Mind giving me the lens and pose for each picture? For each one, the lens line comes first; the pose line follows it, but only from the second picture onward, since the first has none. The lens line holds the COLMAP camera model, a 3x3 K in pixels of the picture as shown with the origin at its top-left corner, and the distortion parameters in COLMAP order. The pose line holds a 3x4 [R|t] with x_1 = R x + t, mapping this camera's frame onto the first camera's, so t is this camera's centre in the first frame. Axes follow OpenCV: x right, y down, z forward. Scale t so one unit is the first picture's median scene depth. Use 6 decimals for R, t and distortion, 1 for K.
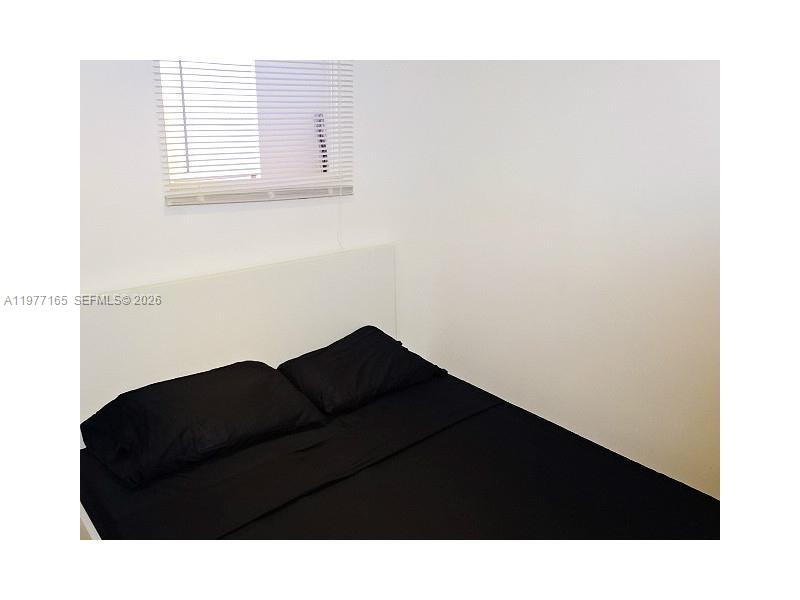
lens RADIAL K [[588.1, 0, 405.1], [0, 588.1, 303.9], [0, 0, 1]] dist [-0.001618, -0.004082]
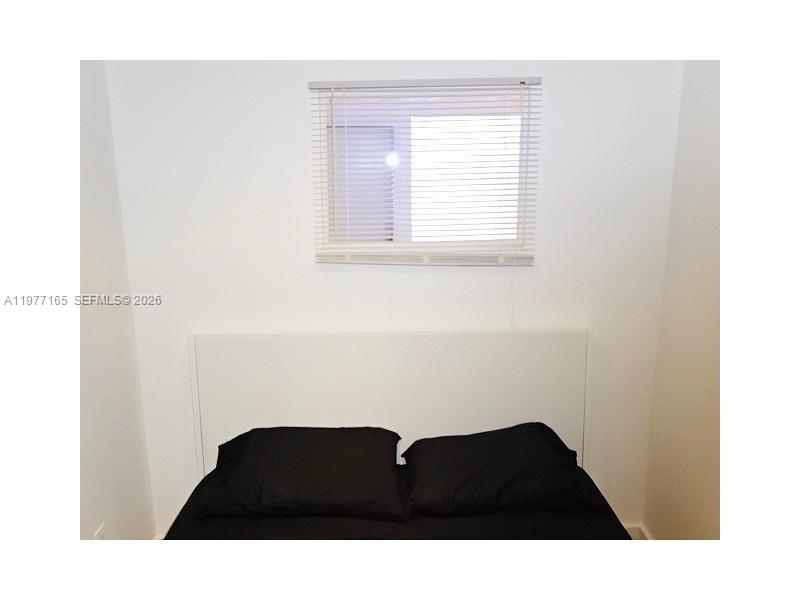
lens RADIAL K [[588.1, 0, 405.1], [0, 588.1, 303.9], [0, 0, 1]] dist [-0.001618, -0.004082]
pose [[0.756010, 0.114978, -0.644382, 0.363206], [-0.180765, 0.982841, -0.036711, -0.074857], [0.629104, 0.144236, 0.763822, 0.270664]]
